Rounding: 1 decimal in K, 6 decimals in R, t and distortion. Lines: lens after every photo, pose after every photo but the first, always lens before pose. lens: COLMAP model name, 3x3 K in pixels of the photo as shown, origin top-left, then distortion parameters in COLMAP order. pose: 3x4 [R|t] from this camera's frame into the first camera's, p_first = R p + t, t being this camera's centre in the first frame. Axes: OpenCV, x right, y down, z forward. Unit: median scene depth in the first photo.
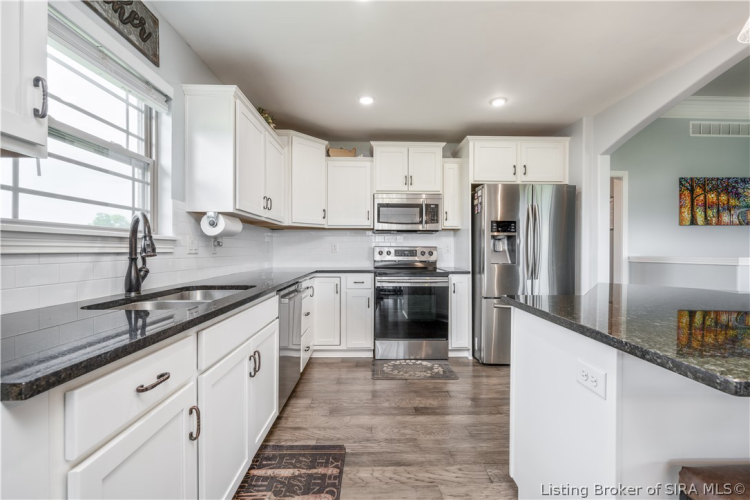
lens RADIAL K [[327.3, 0, 379.8], [0, 327.3, 251.0], [0, 0, 1]] dist [0.003629, 0.000241]
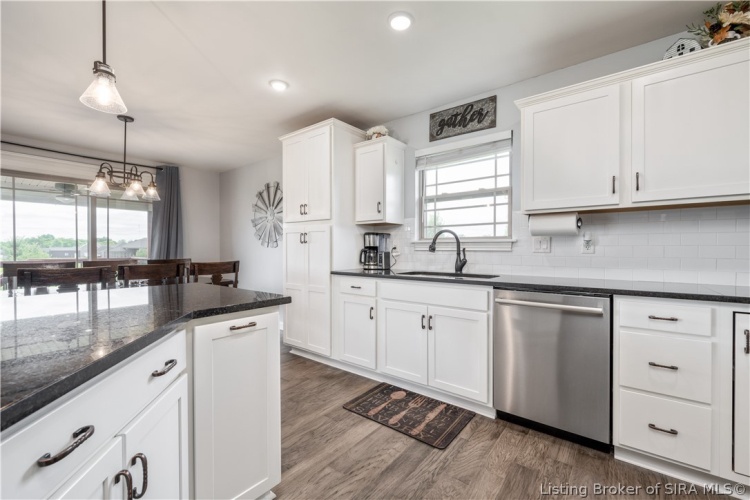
lens RADIAL K [[327.3, 0, 380.1], [0, 327.3, 250.0], [0, 0, 1]] dist [0.003629, 0.000241]
pose [[-0.650712, 0.001345, -0.759323, 0.846080], [-0.005901, 0.999959, 0.006828, -0.005553], [0.759302, 0.008924, -0.650678, 1.663841]]
